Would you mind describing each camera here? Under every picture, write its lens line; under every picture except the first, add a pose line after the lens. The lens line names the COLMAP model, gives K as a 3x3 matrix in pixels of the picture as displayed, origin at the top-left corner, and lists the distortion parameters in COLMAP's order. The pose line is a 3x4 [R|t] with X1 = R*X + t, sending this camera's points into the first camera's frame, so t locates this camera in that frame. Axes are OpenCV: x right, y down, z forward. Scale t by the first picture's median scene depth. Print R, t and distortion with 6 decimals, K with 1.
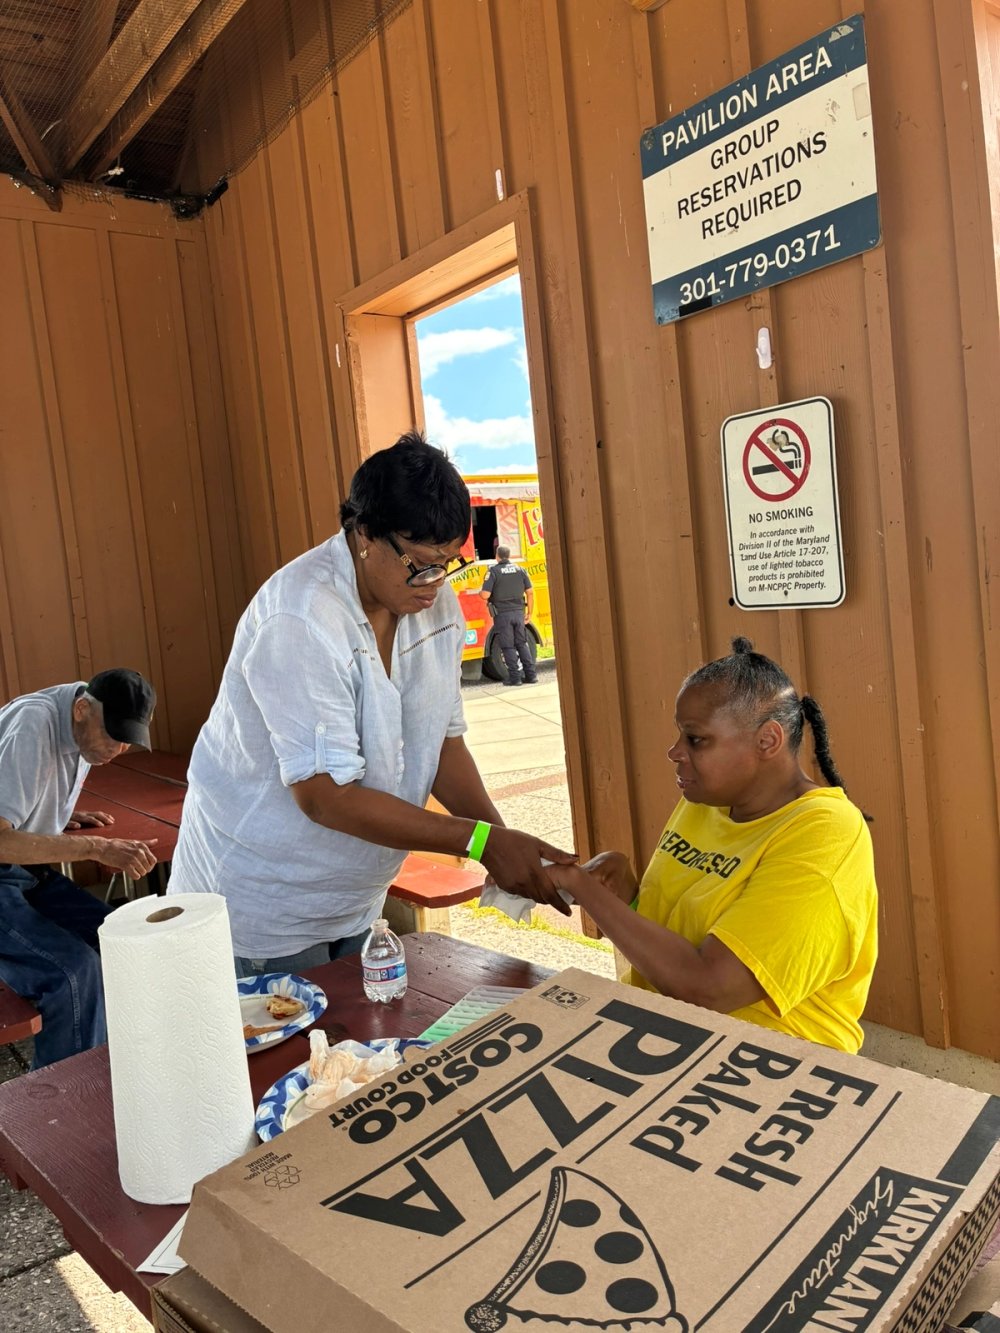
lens RADIAL K [[999.4, 0, 472.4], [0, 999.4, 669.3], [0, 0, 1]] dist [0.041227, -0.066695]
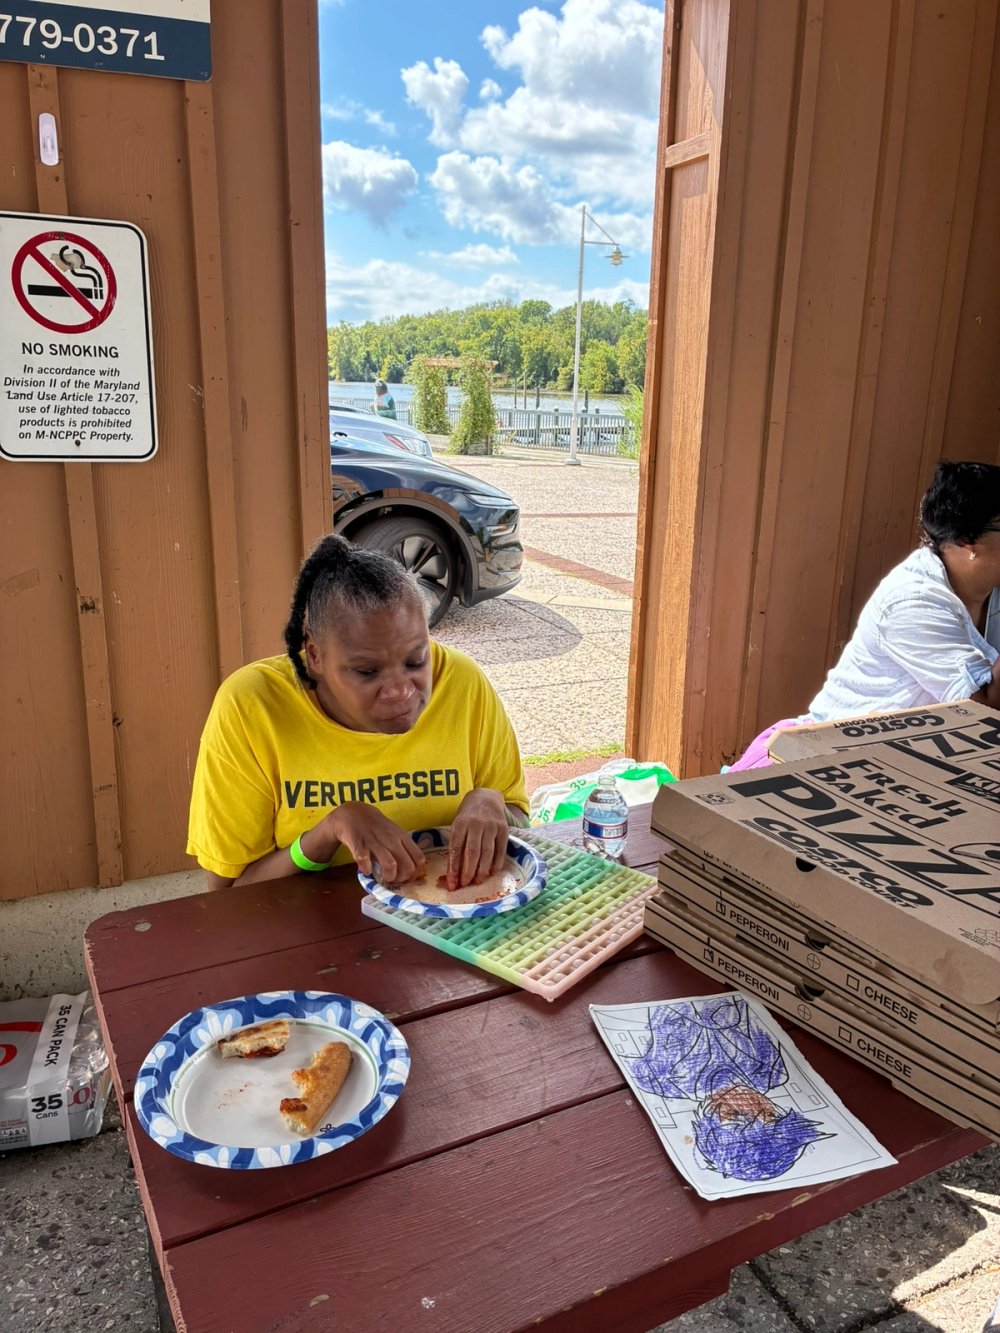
lens RADIAL K [[1026.5, 0, 501.4], [0, 1026.5, 667.9], [0, 0, 1]] dist [0.041417, -0.068194]
pose [[0.226173, -0.164070, 0.960170, -0.524755], [0.035603, 0.986447, 0.160173, -0.014632], [-0.973436, -0.002042, 0.228949, 0.457020]]
